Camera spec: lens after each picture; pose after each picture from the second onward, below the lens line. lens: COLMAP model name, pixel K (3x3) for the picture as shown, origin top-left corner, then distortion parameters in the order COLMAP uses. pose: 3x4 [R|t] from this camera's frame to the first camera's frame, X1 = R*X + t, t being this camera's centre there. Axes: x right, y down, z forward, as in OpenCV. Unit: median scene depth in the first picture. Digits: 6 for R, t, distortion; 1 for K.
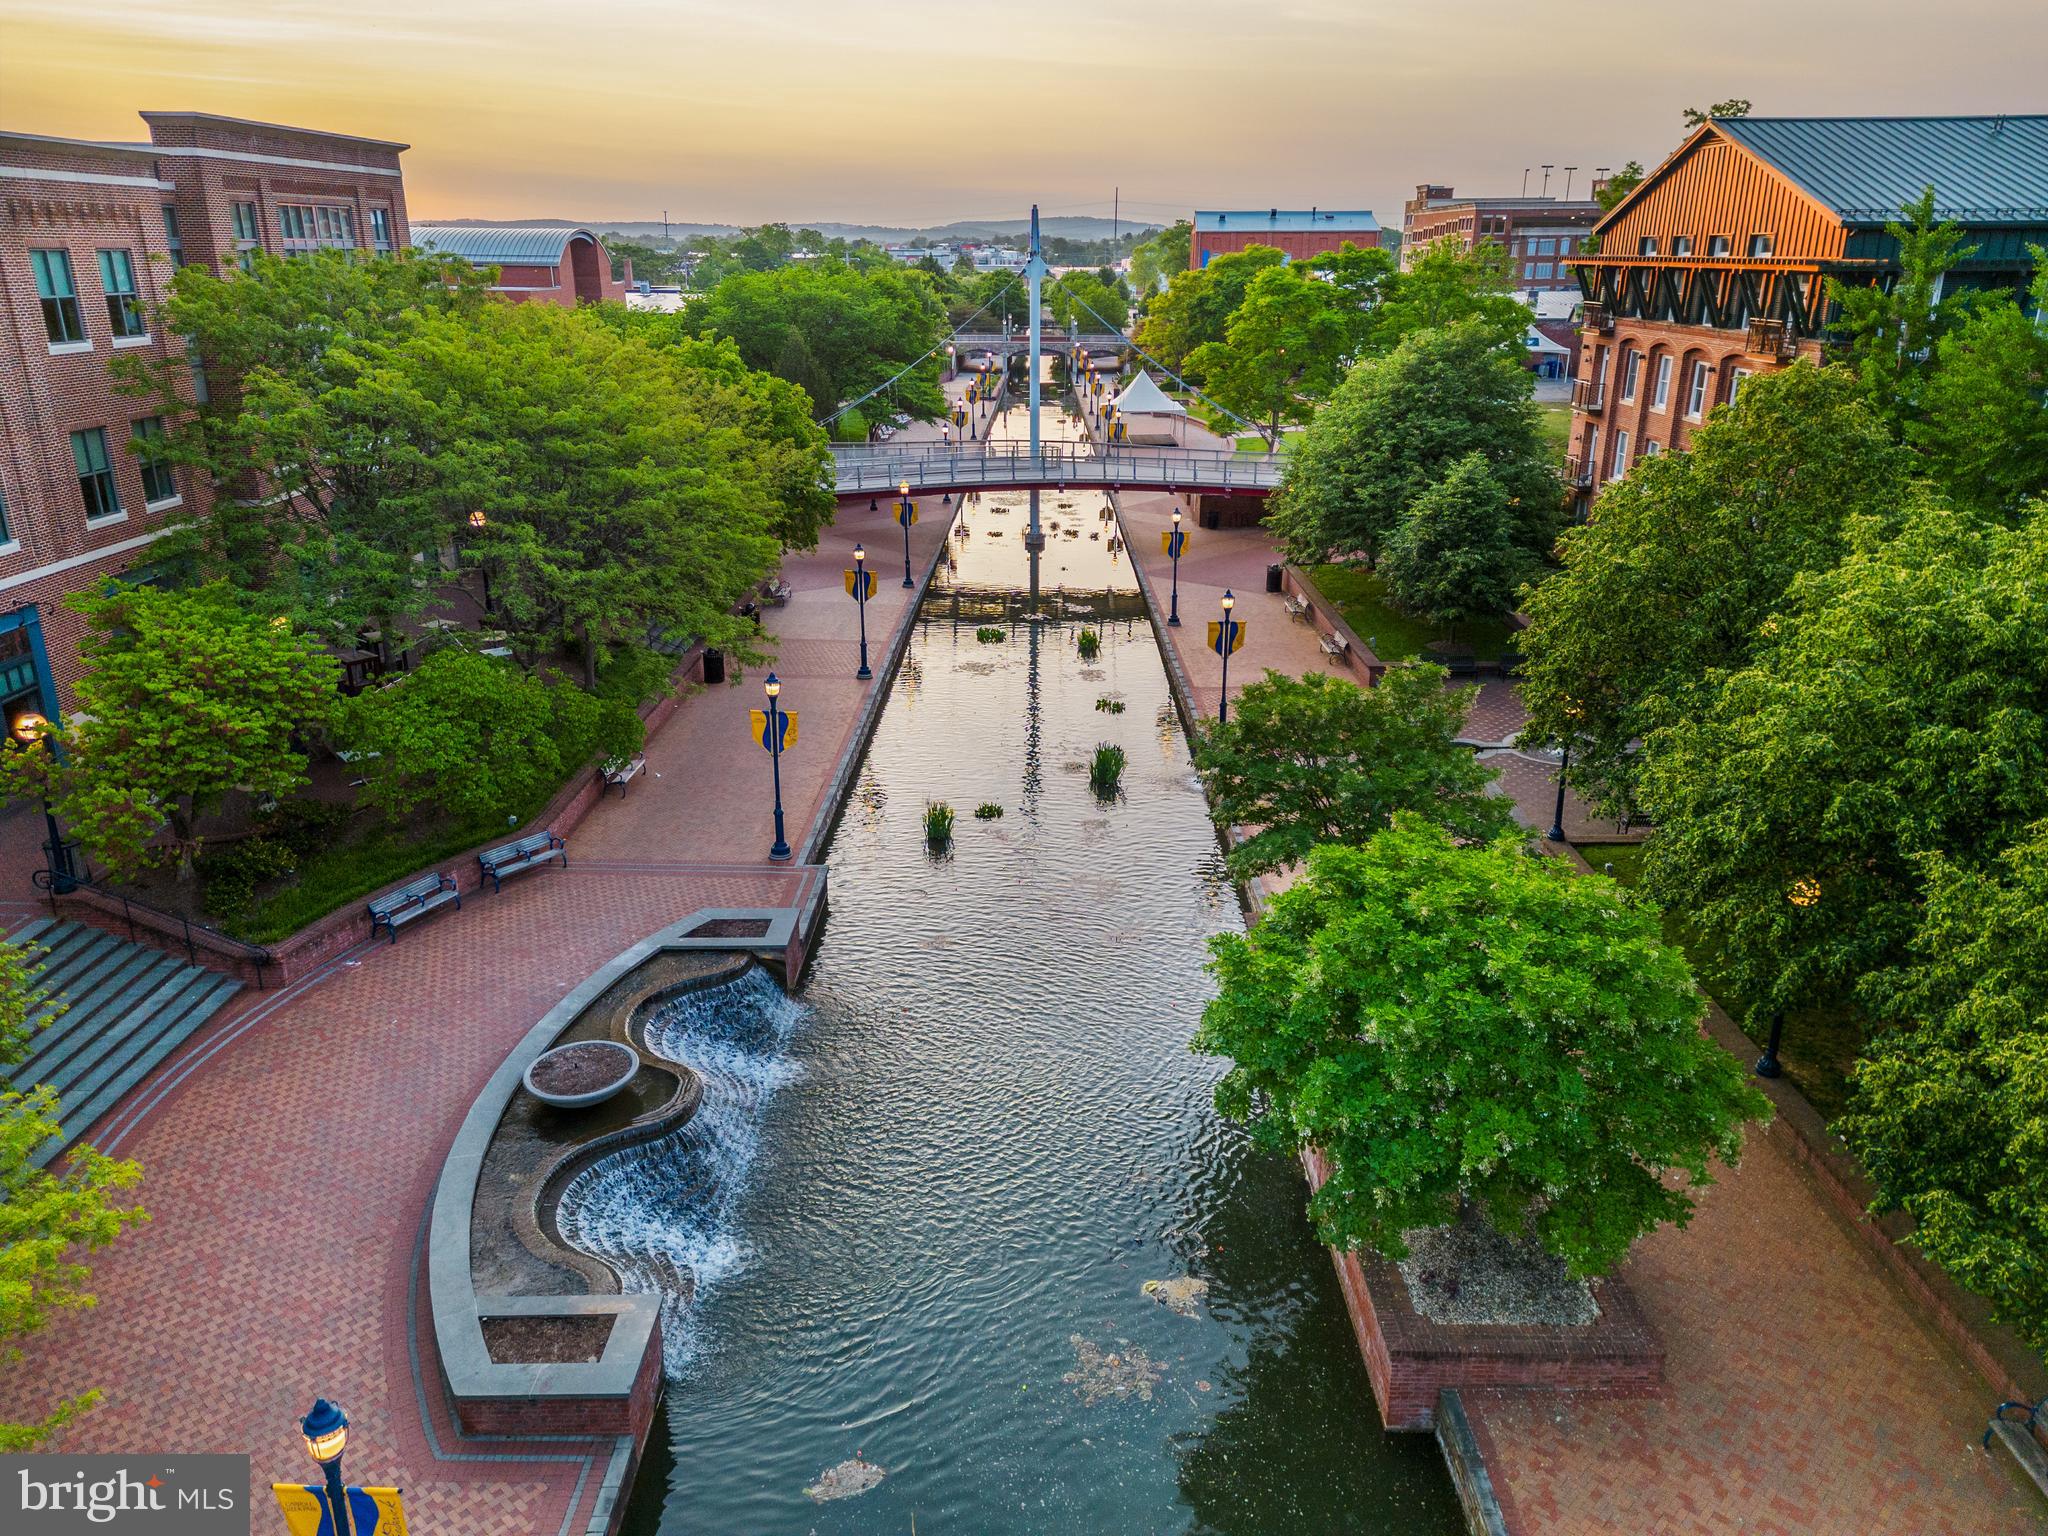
lens RADIAL K [[1508.5, 0, 1024.0], [0, 1508.5, 768.0], [0, 0, 1]] dist [0.071938, -0.096794]
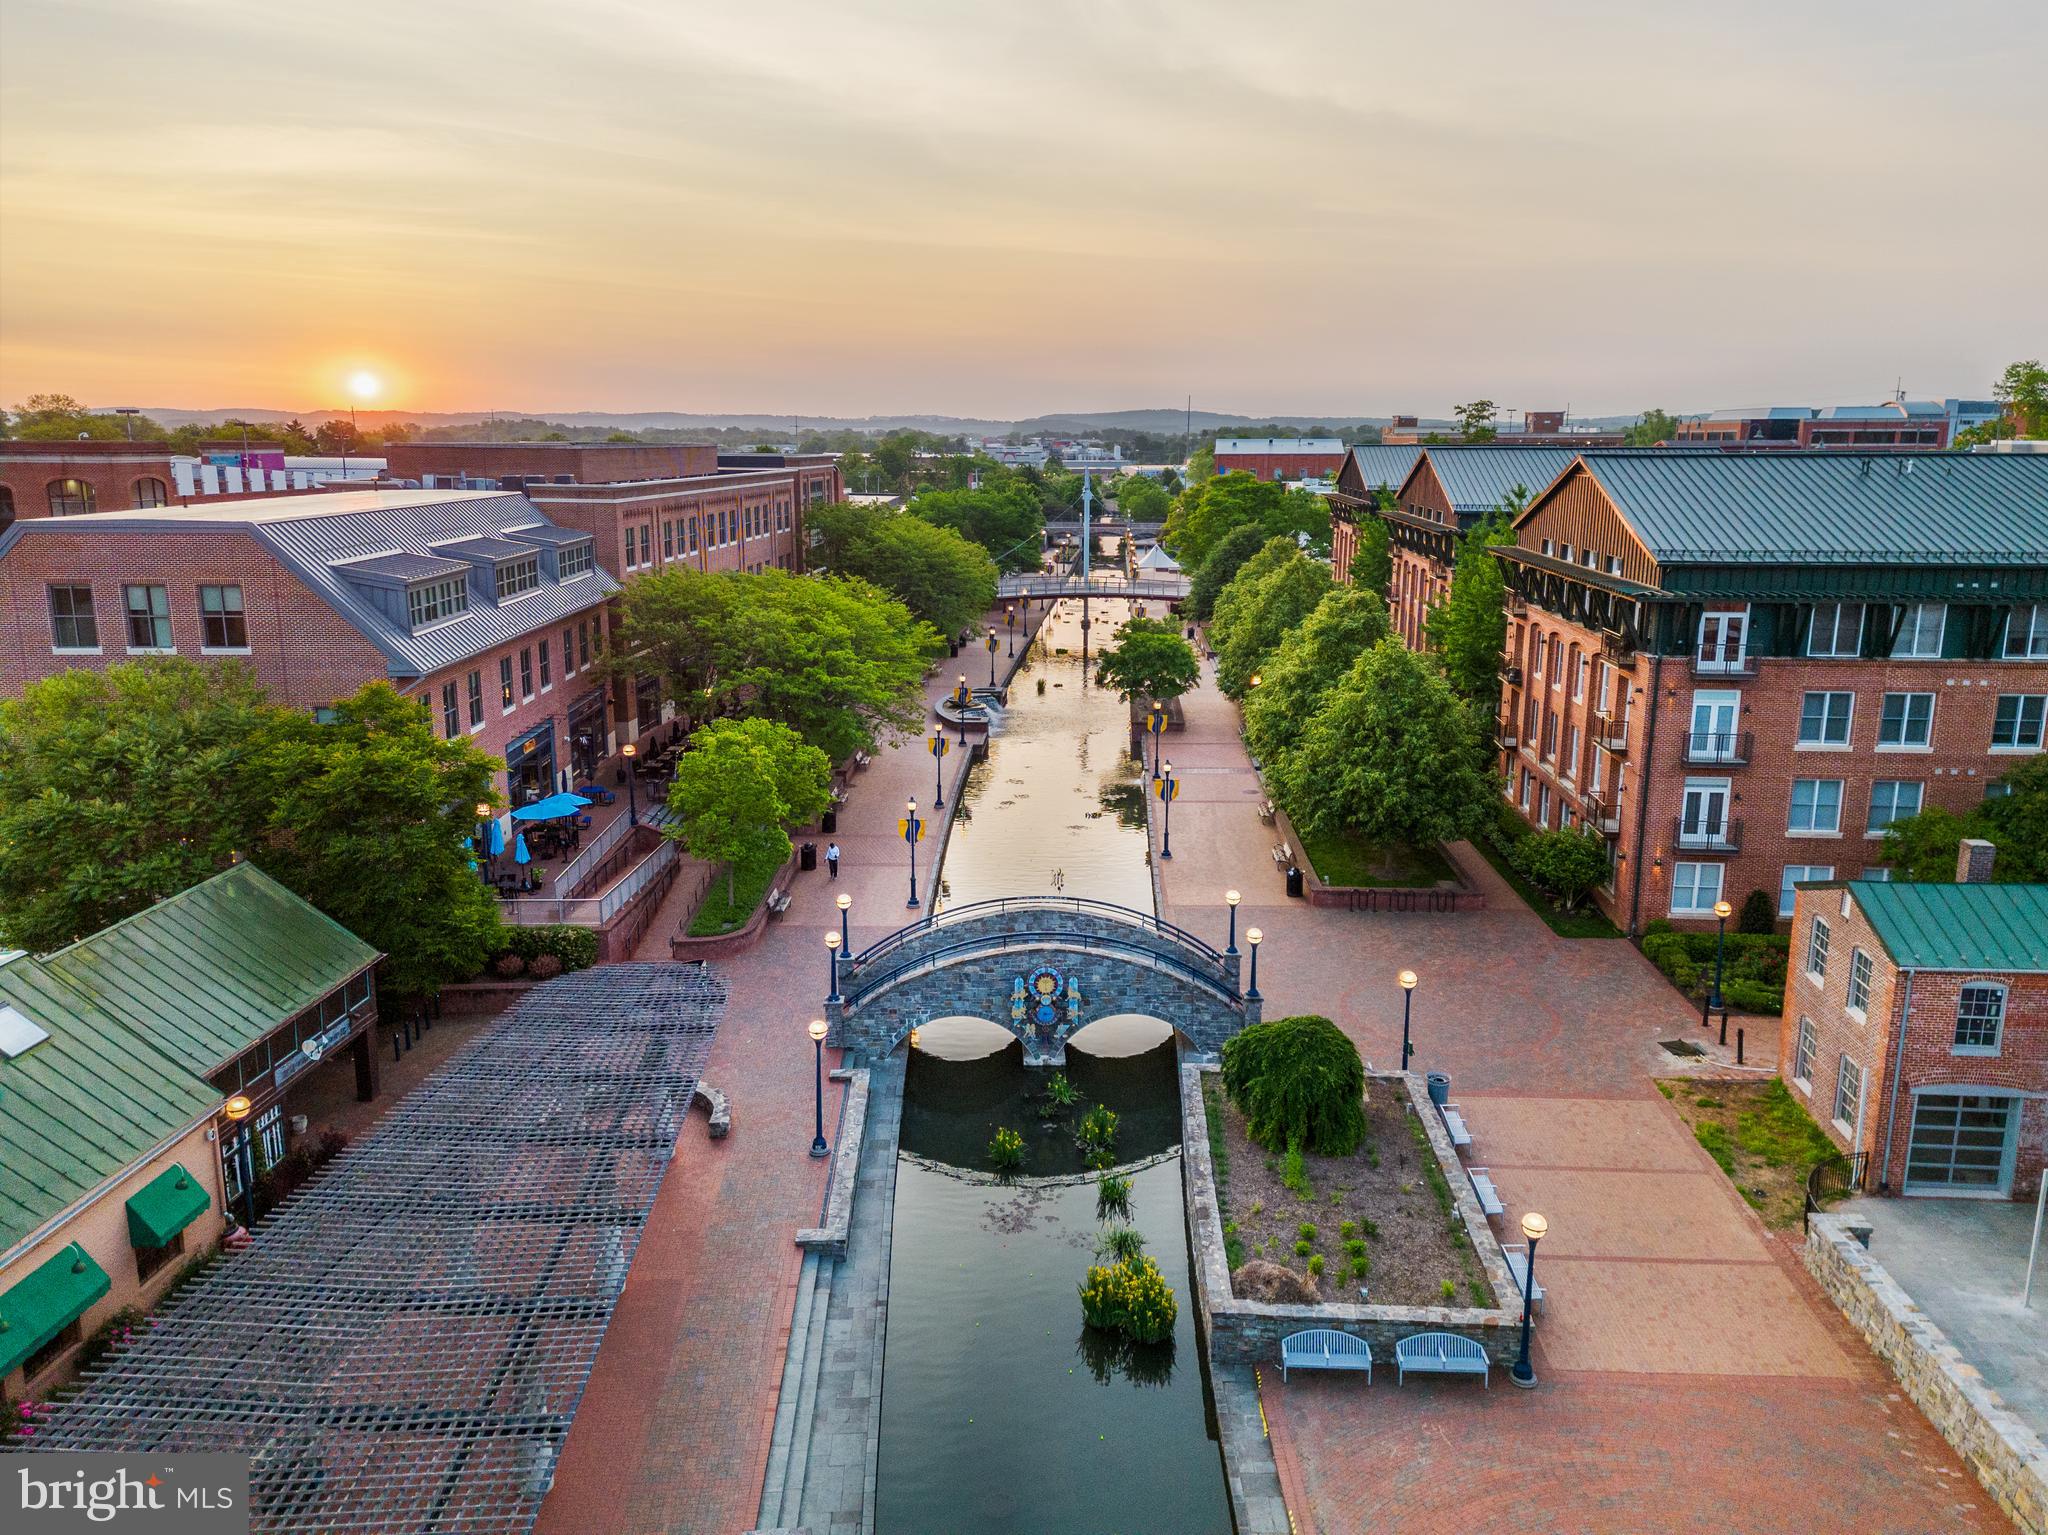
lens RADIAL K [[1508.5, 0, 1024.0], [0, 1508.5, 767.5], [0, 0, 1]] dist [0.071938, -0.096794]
pose [[0.998366, 0.013476, -0.055538, 0.021170], [-0.019747, 0.993289, -0.113959, 0.145463], [0.053630, 0.114870, 0.991932, -0.528508]]
